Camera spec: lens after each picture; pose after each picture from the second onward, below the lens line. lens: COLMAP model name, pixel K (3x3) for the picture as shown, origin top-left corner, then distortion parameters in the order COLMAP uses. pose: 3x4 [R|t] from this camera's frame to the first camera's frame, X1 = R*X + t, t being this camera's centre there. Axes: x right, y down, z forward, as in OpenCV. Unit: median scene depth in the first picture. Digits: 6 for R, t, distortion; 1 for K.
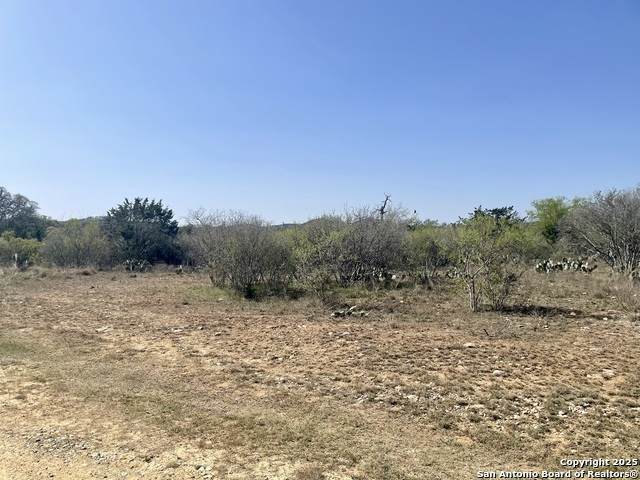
lens RADIAL K [[480.3, 0, 316.7], [0, 480.3, 239.1], [0, 0, 1]] dist [0.050493, -0.082279]
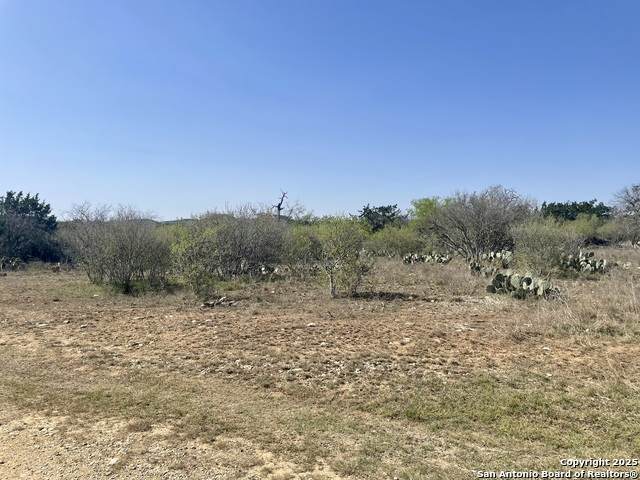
lens RADIAL K [[480.3, 0, 321.2], [0, 480.3, 235.6], [0, 0, 1]] dist [0.050493, -0.082279]
pose [[0.977957, -0.001540, 0.208801, 0.076098], [0.001238, 0.999998, 0.001580, -0.000922], [-0.208803, -0.001287, 0.977957, -0.126526]]
